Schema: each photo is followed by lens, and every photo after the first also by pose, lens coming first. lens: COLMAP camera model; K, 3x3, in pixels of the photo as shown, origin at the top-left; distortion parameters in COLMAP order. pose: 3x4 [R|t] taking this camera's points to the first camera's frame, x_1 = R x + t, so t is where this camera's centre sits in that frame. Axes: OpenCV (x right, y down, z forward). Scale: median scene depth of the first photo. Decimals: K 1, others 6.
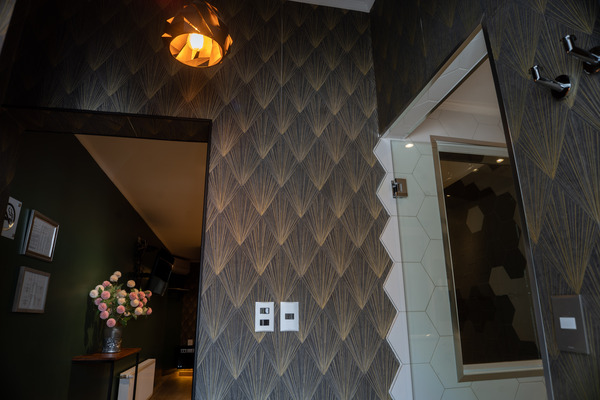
lens RADIAL K [[379.7, 0, 300.0], [0, 379.7, 200.0], [0, 0, 1]] dist [-0.039103, -0.000333]
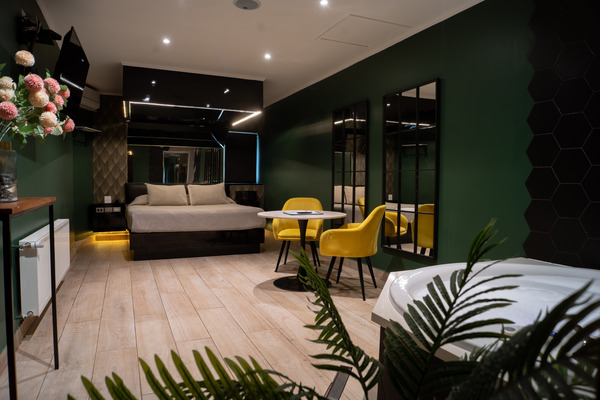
lens RADIAL K [[408.4, 0, 300.0], [0, 408.4, 200.0], [0, 0, 1]] dist [-0.037862, 0.001886]
pose [[0.976612, 0.010513, 0.214751, -0.196486], [-0.082599, 0.940504, 0.329590, 0.170713], [-0.198510, -0.339620, 0.919376, 0.375994]]
